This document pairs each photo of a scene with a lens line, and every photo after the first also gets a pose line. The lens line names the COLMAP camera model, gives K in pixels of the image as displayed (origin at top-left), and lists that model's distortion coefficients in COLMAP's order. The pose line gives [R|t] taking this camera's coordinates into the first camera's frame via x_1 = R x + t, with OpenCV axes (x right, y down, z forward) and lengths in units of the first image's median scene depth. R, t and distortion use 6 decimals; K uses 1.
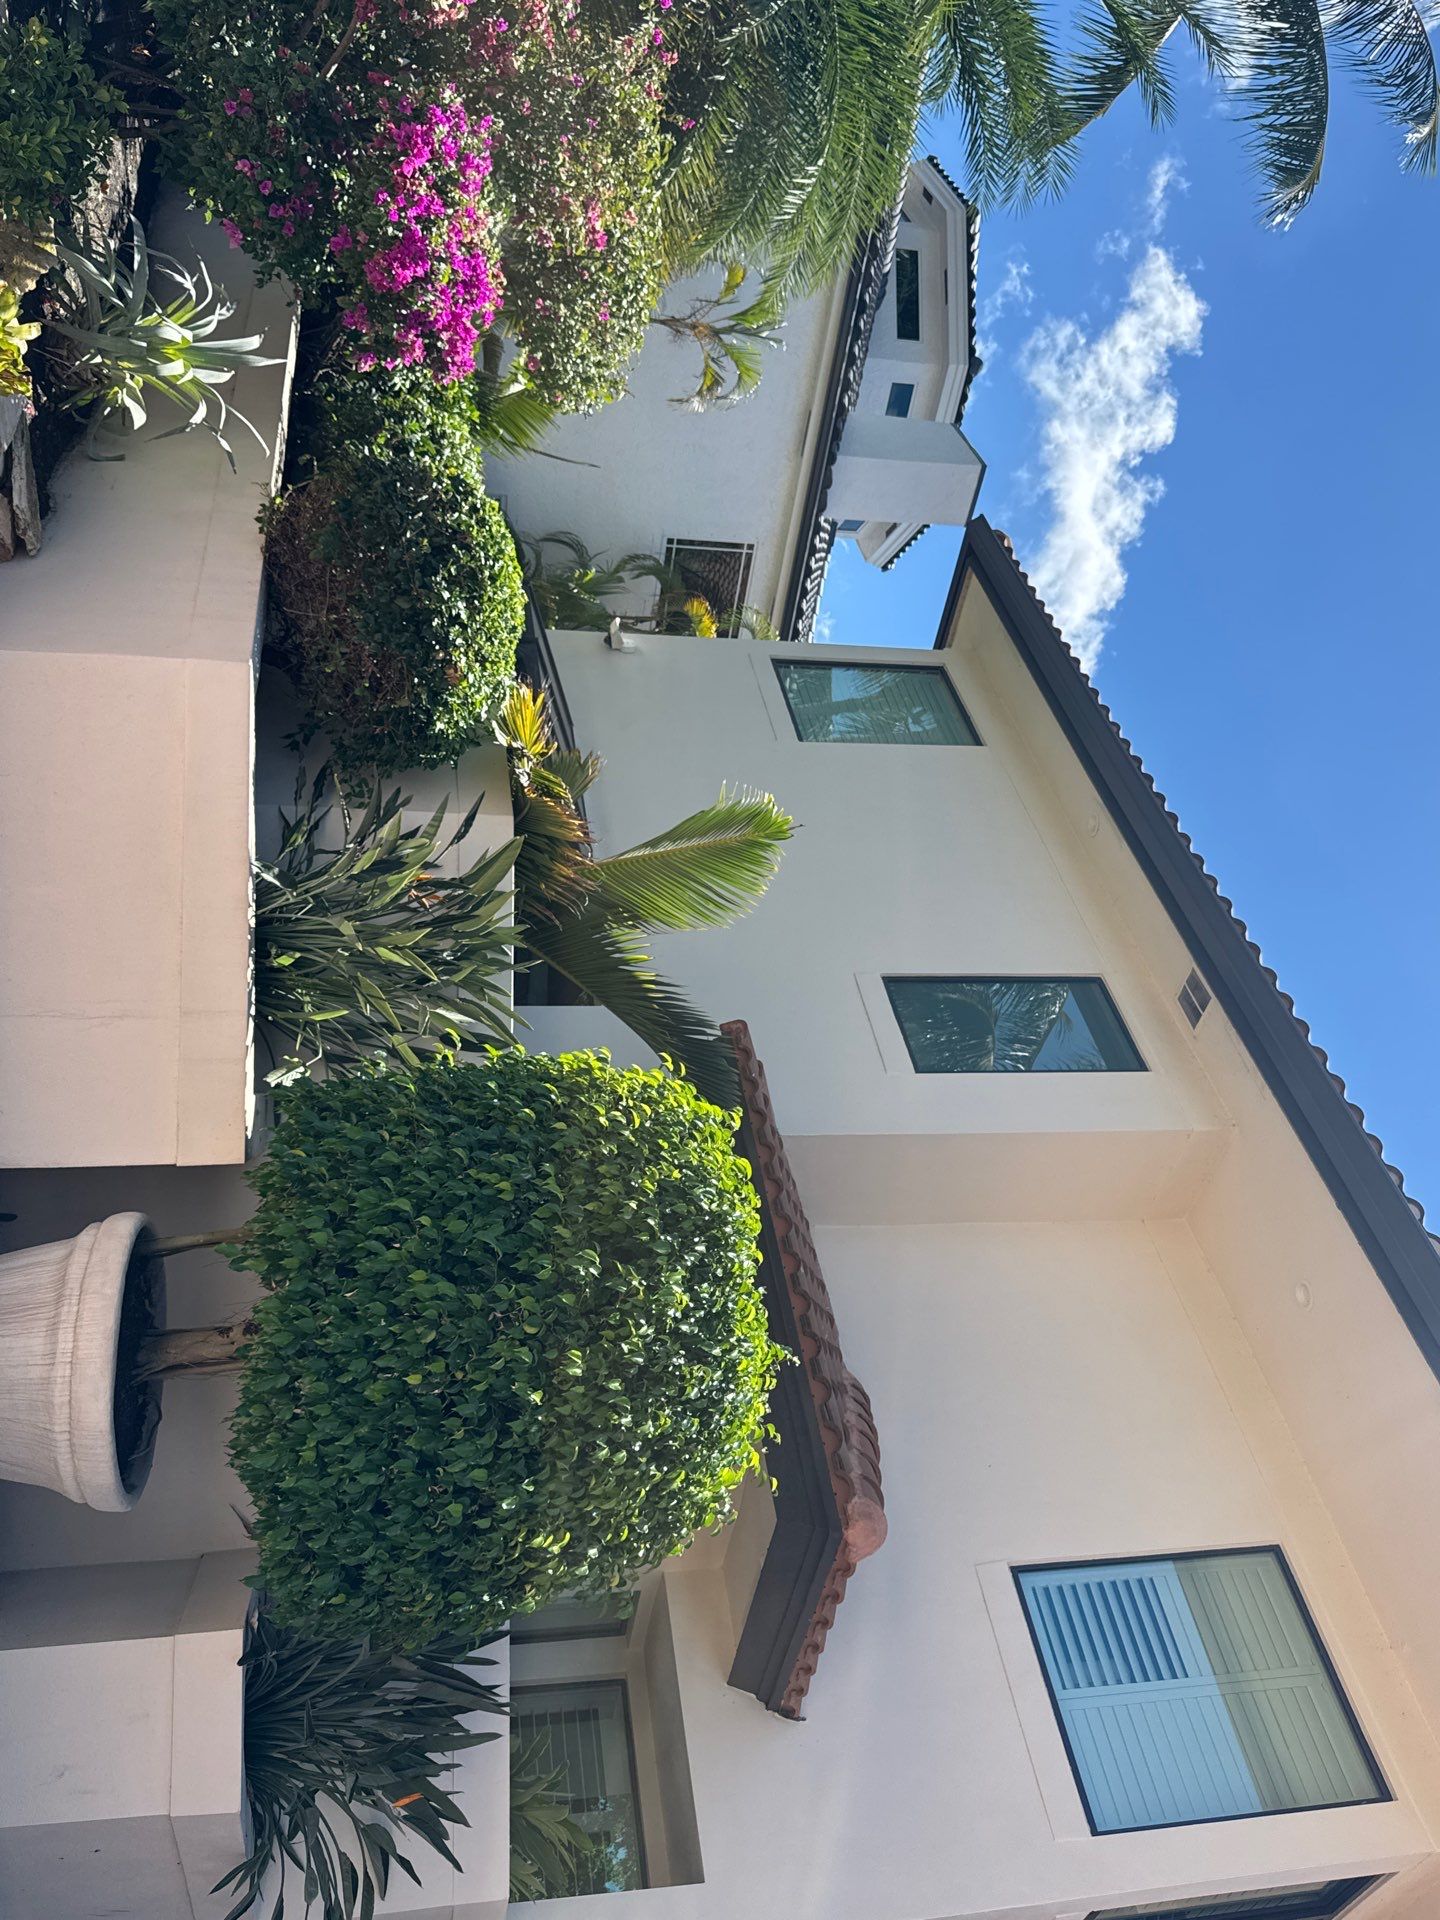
lens RADIAL K [[1521.3, 0, 720.0], [0, 1521.3, 960.0], [0, 0, 1]] dist [0.039031, 0.000649]
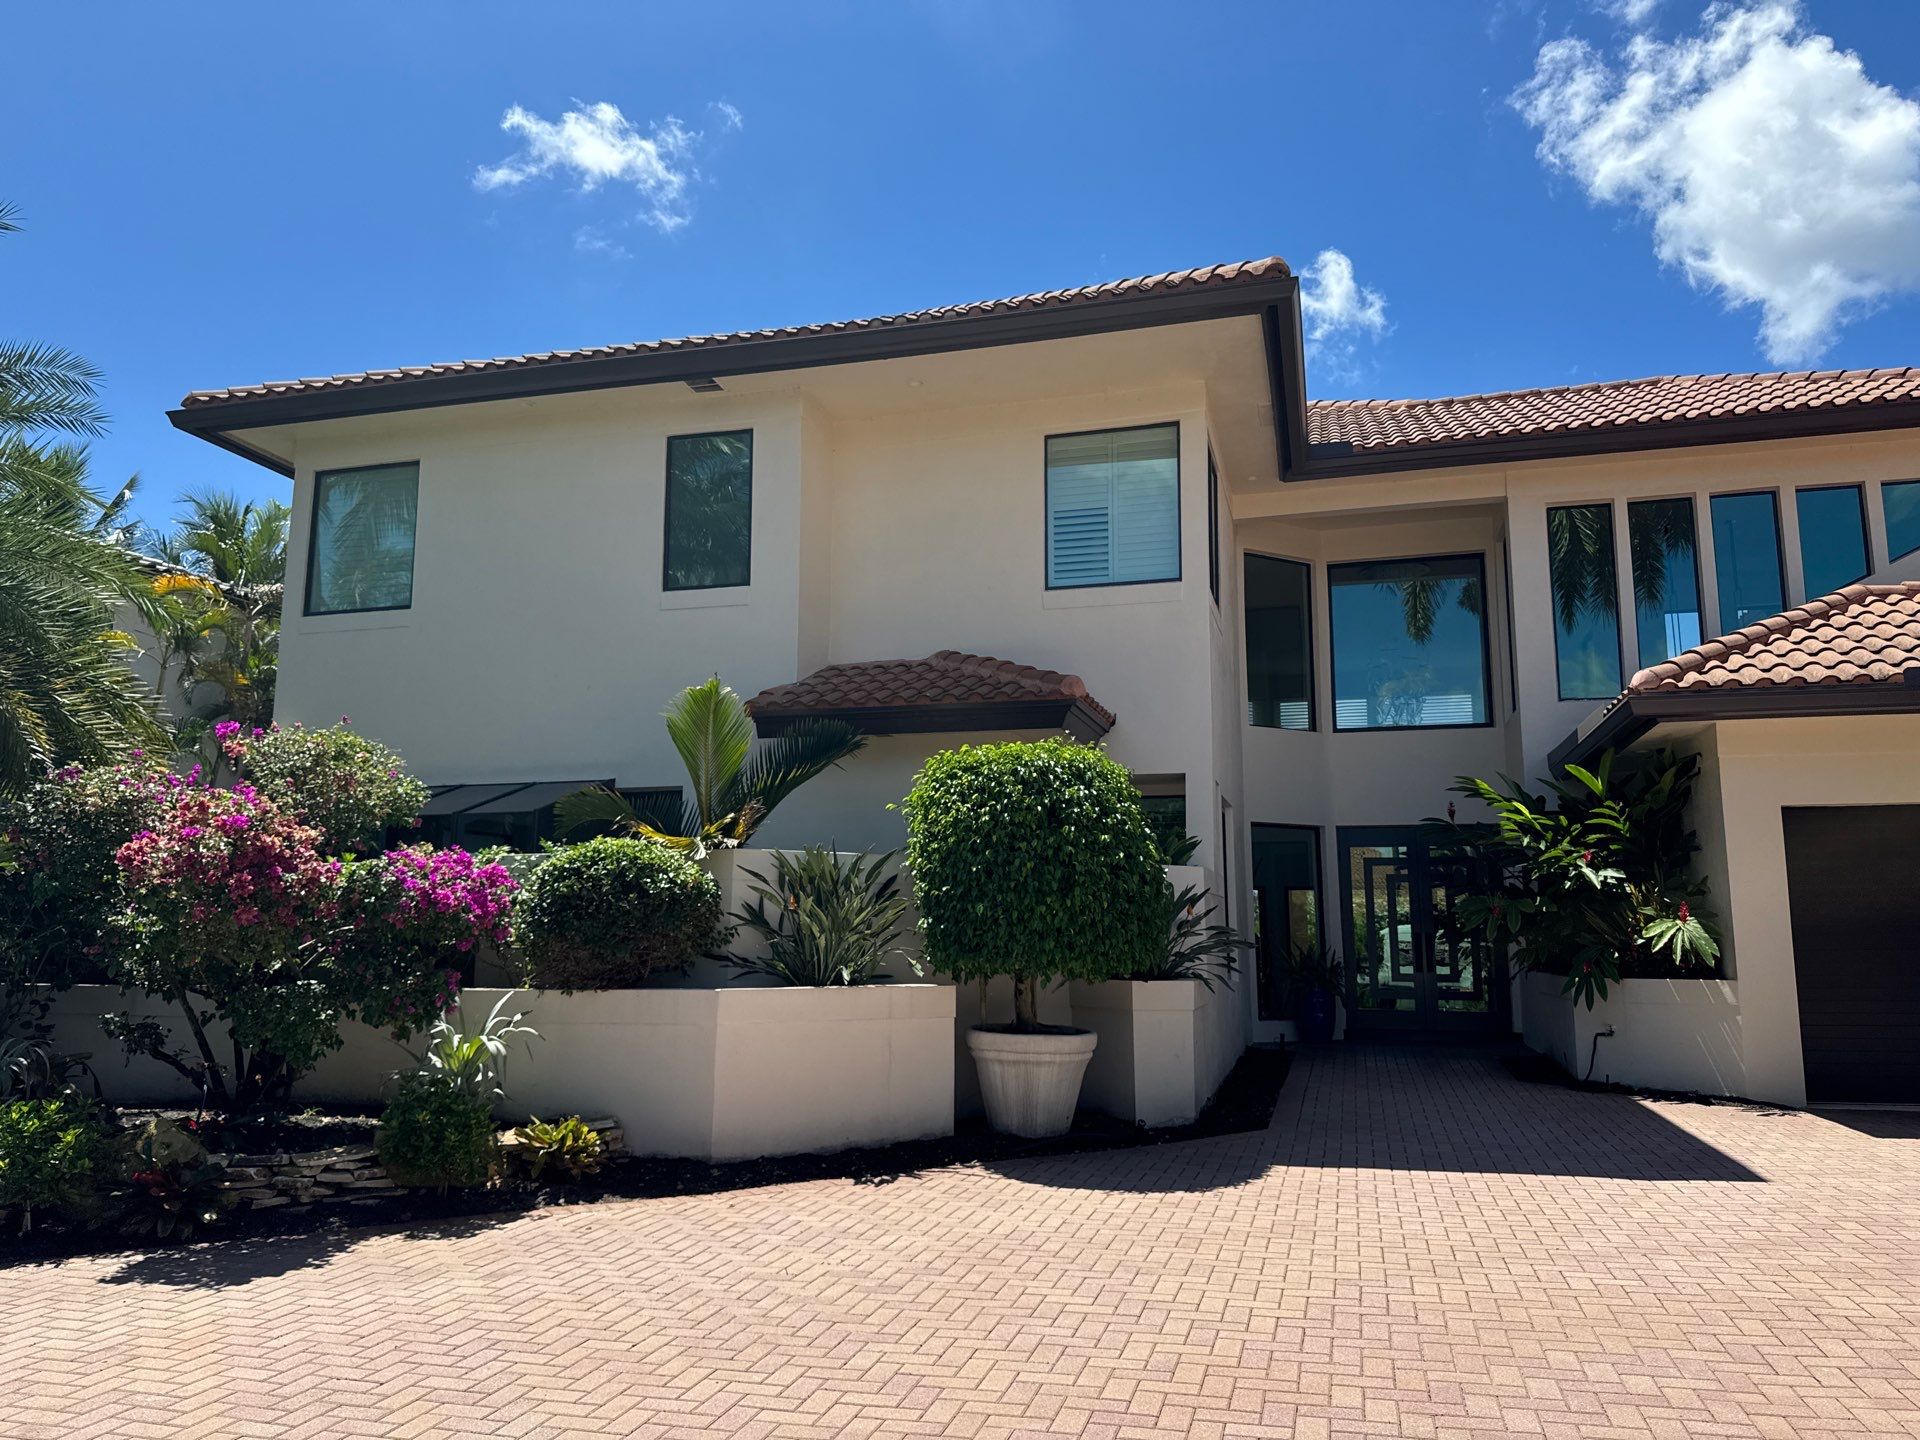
lens RADIAL K [[1334.3, 0, 960.0], [0, 1334.3, 720.0], [0, 0, 1]] dist [0.145402, -0.259724]
pose [[0.115197, -0.993049, -0.024145, 0.061384], [0.843748, 0.084992, 0.529968, -0.538950], [-0.524232, -0.081423, 0.847674, -0.335821]]
